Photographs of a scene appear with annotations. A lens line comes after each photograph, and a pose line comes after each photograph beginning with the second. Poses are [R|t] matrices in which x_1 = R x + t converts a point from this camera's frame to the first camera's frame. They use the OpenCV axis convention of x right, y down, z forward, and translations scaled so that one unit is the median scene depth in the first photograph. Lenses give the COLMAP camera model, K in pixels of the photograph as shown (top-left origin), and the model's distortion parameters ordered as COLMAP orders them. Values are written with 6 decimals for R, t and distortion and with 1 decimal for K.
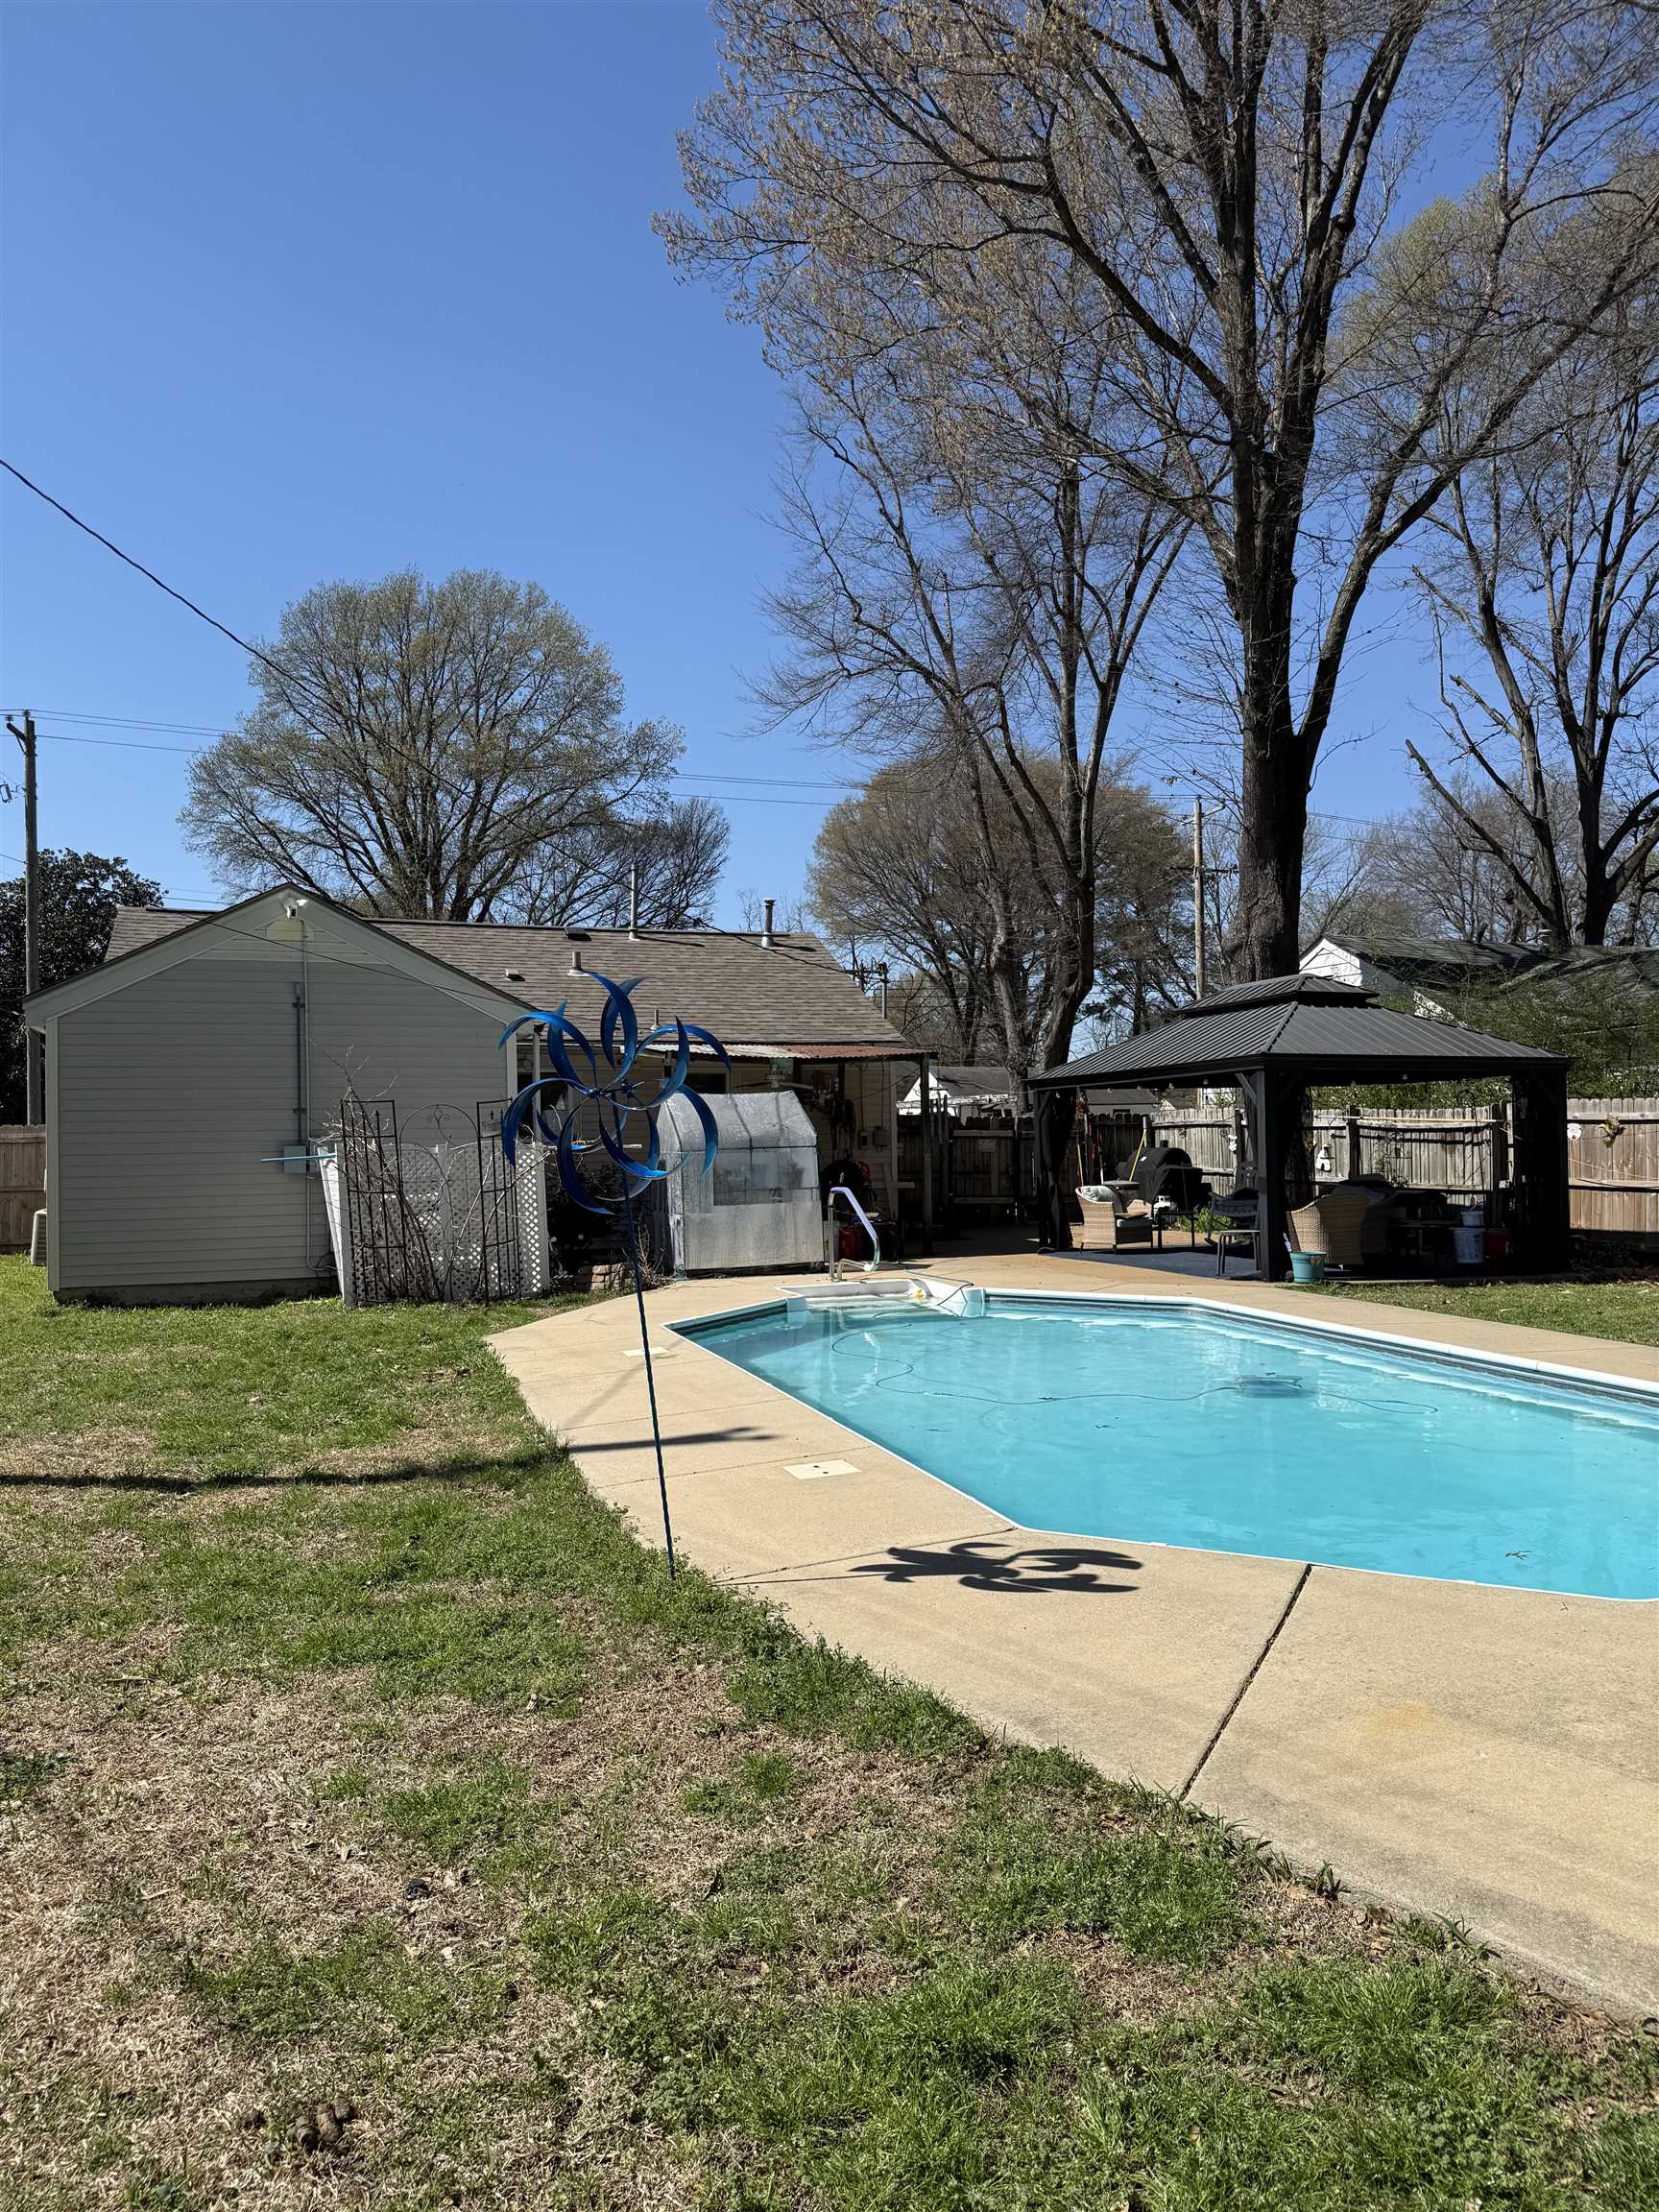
lens RADIAL K [[1524.1, 0, 809.0], [0, 1524.1, 1117.5], [0, 0, 1]] dist [0.181572, -0.330858]
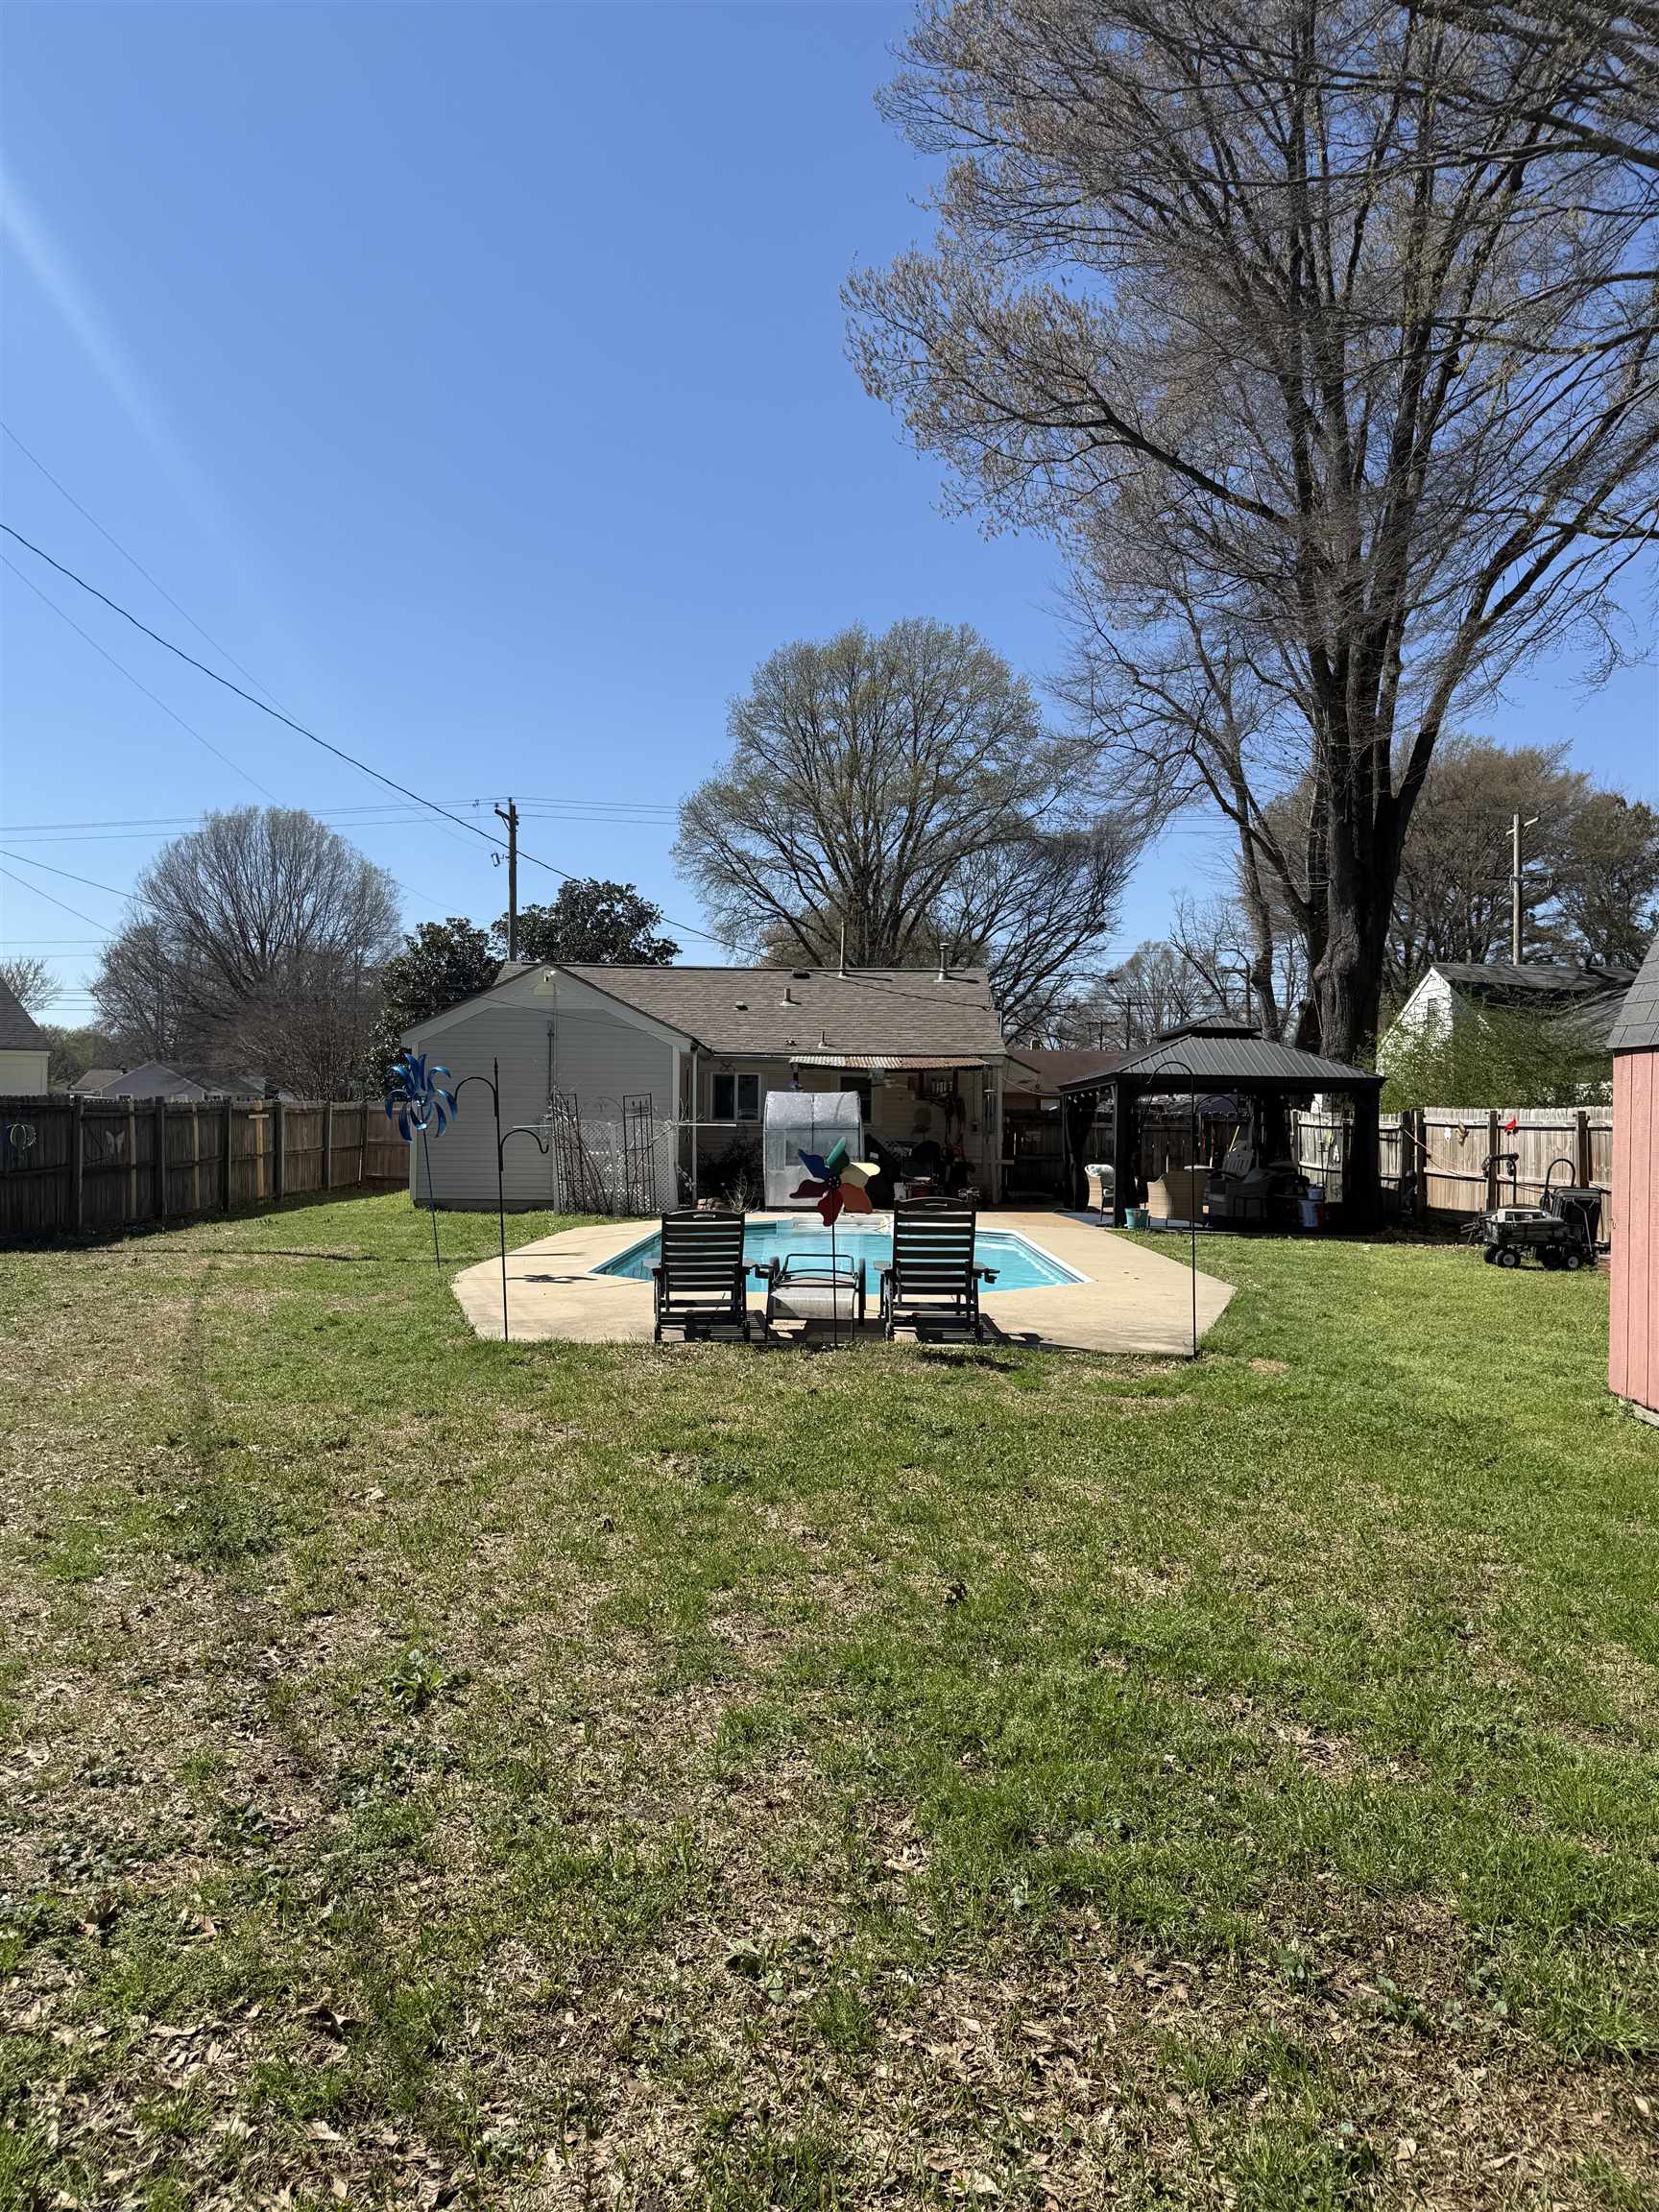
lens RADIAL K [[1524.1, 0, 809.0], [0, 1524.1, 1117.5], [0, 0, 1]] dist [0.181572, -0.330858]
pose [[0.944321, 0.023472, -0.328187, 0.286243], [-0.020869, 0.999717, 0.011450, -0.005565], [0.328363, -0.003964, 0.944543, -0.273645]]
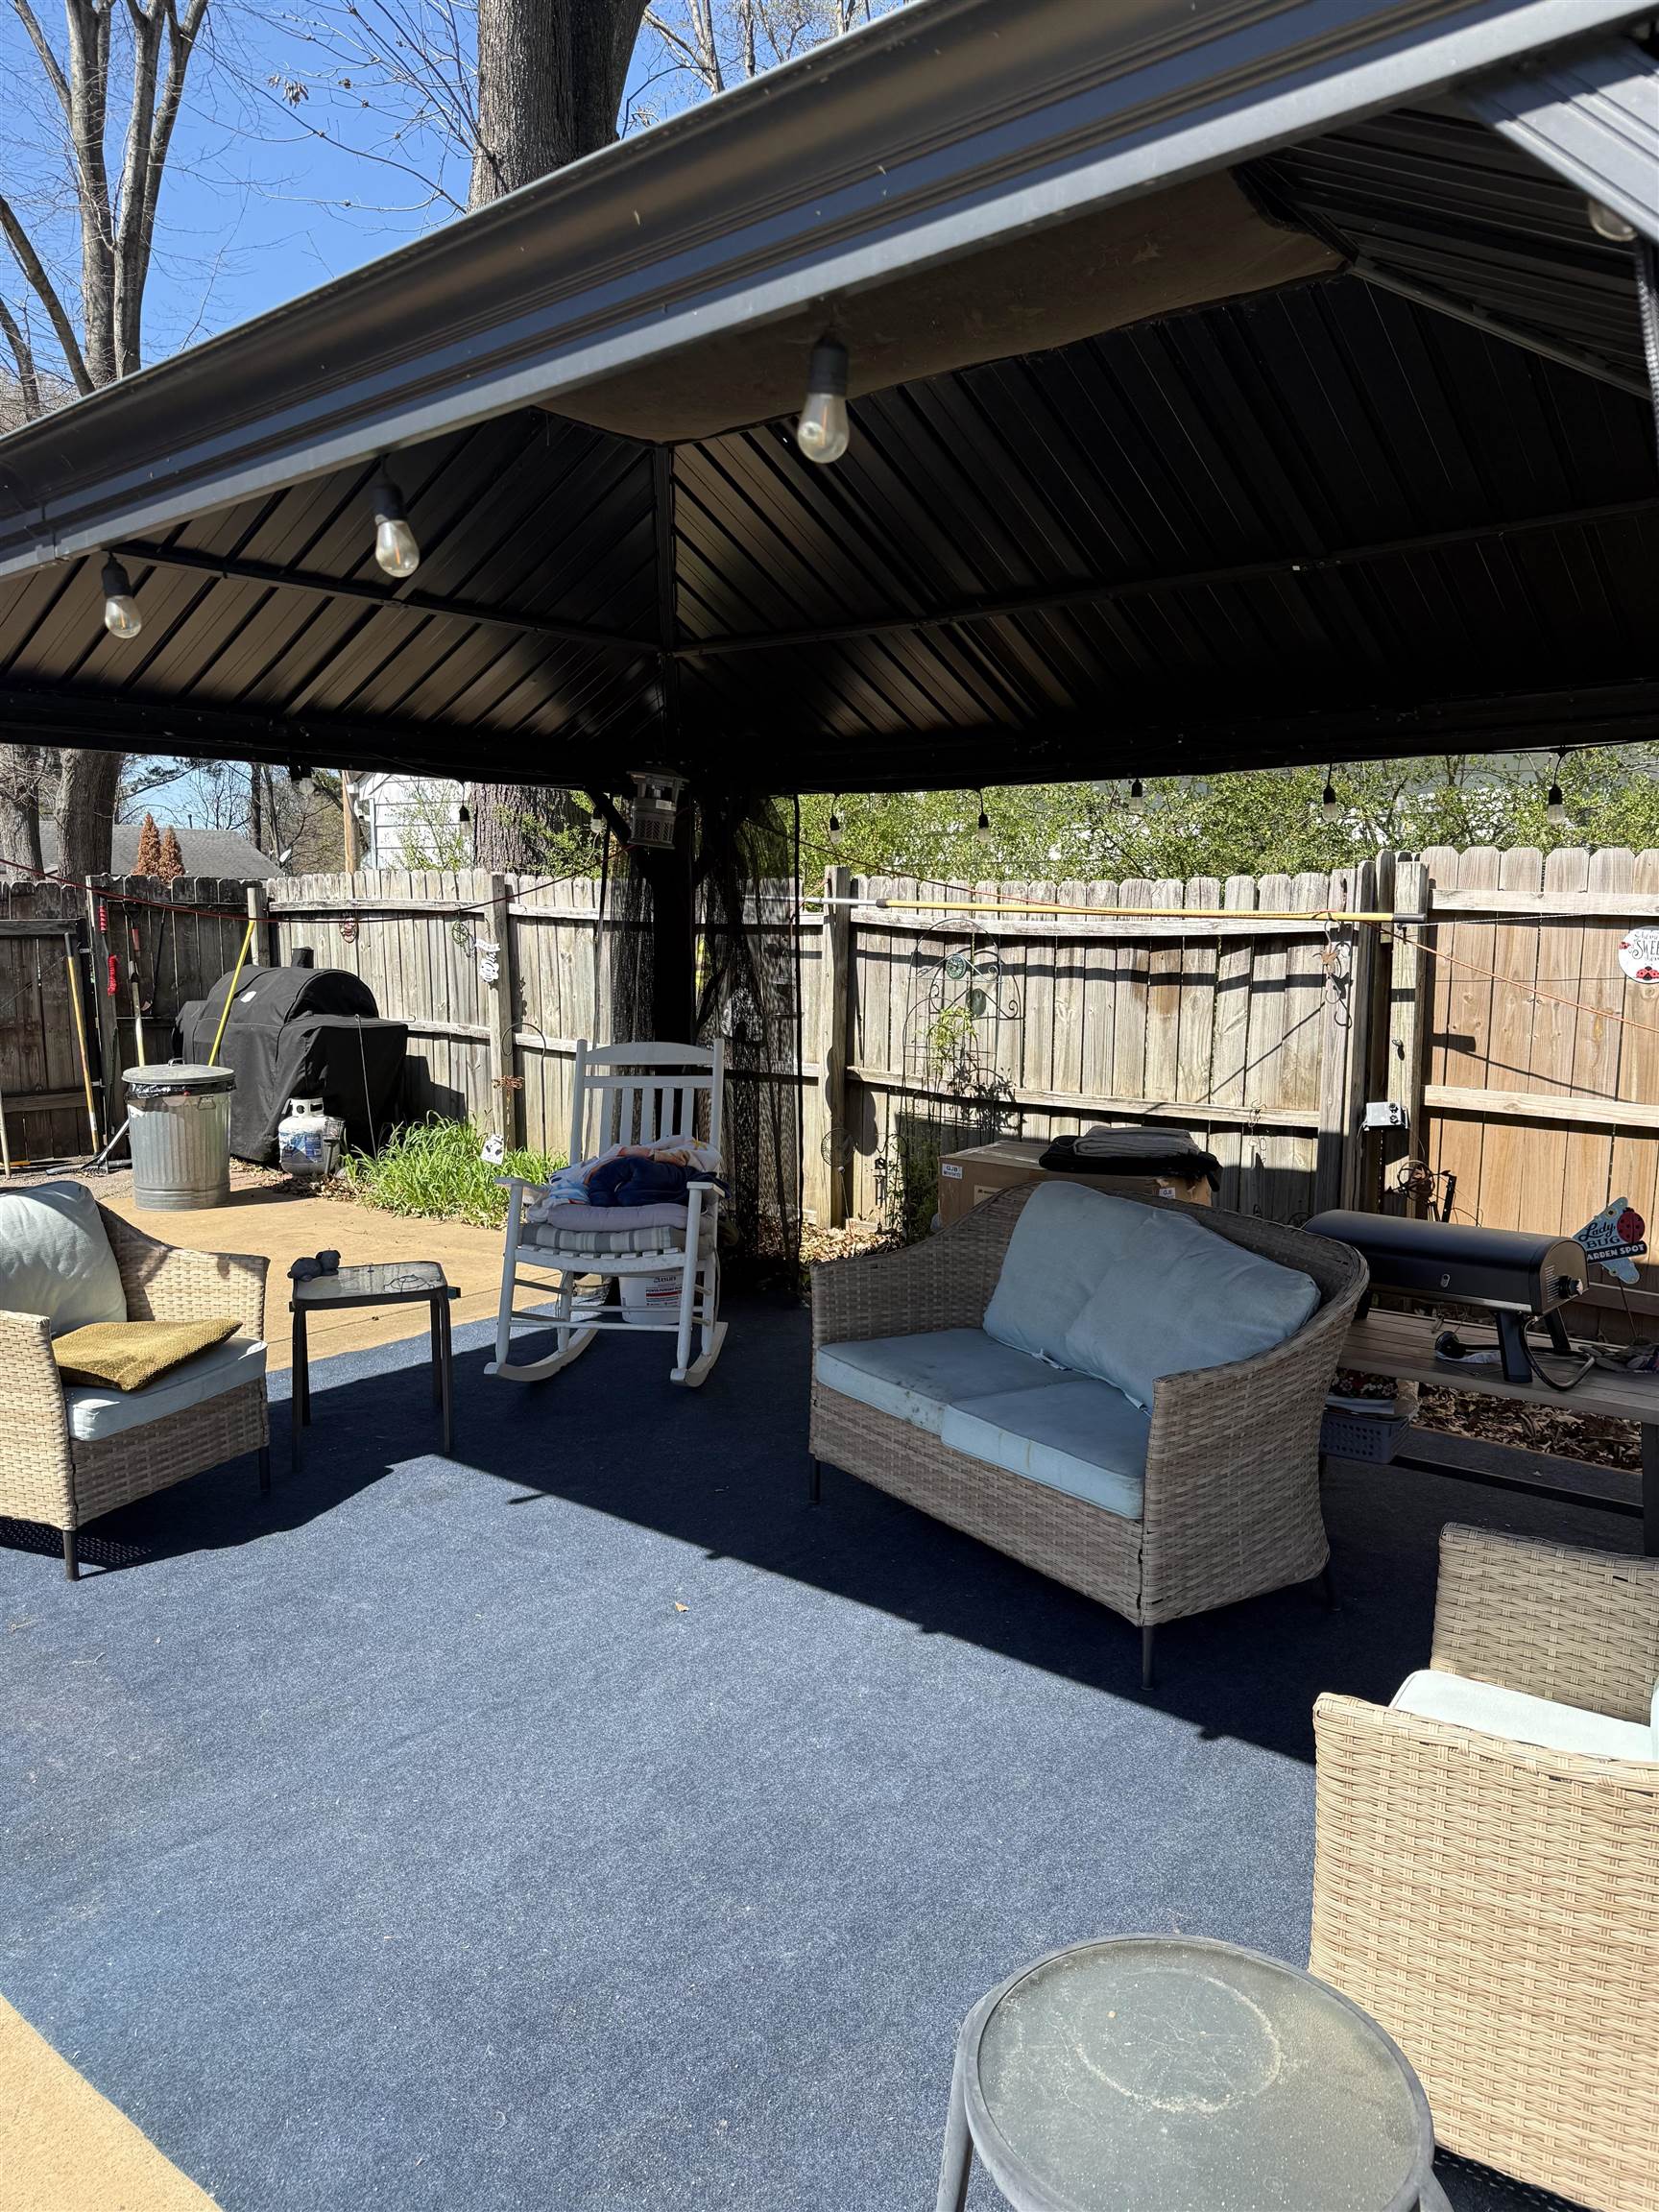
lens RADIAL K [[1524.1, 0, 809.0], [0, 1524.1, 1117.5], [0, 0, 1]] dist [0.181572, -0.330858]
pose [[0.850284, -0.052251, 0.523724, 0.125781], [-0.020618, 0.990989, 0.132344, 0.002342], [-0.525920, -0.123328, 0.841545, 0.569529]]
